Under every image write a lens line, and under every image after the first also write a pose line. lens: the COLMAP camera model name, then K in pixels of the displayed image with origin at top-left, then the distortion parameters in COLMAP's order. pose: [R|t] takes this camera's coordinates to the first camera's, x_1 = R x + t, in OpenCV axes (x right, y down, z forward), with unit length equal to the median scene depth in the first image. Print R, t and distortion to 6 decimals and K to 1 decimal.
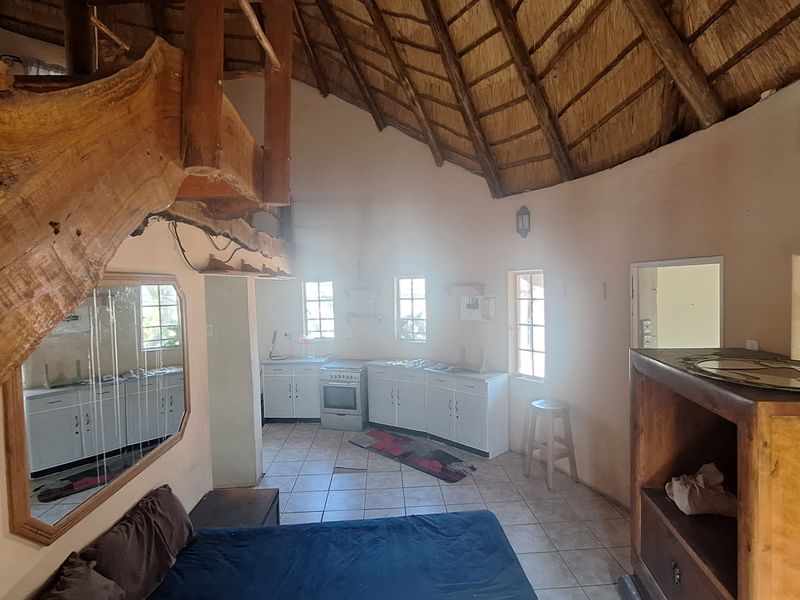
lens RADIAL K [[420.6, 0, 400.2], [0, 420.6, 300.3], [0, 0, 1]] dist [-0.004577, 0.002324]
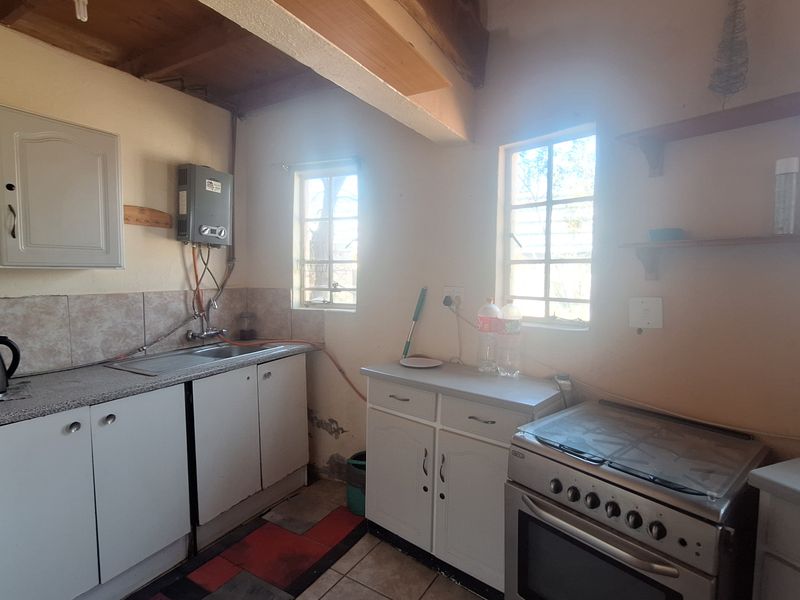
lens RADIAL K [[420.6, 0, 398.0], [0, 420.6, 305.6], [0, 0, 1]] dist [-0.004577, 0.002324]
pose [[0.815193, 0.072552, -0.574628, -0.095385], [-0.043073, 0.996970, 0.064771, 0.063266], [0.577586, -0.028050, 0.815848, 0.668909]]
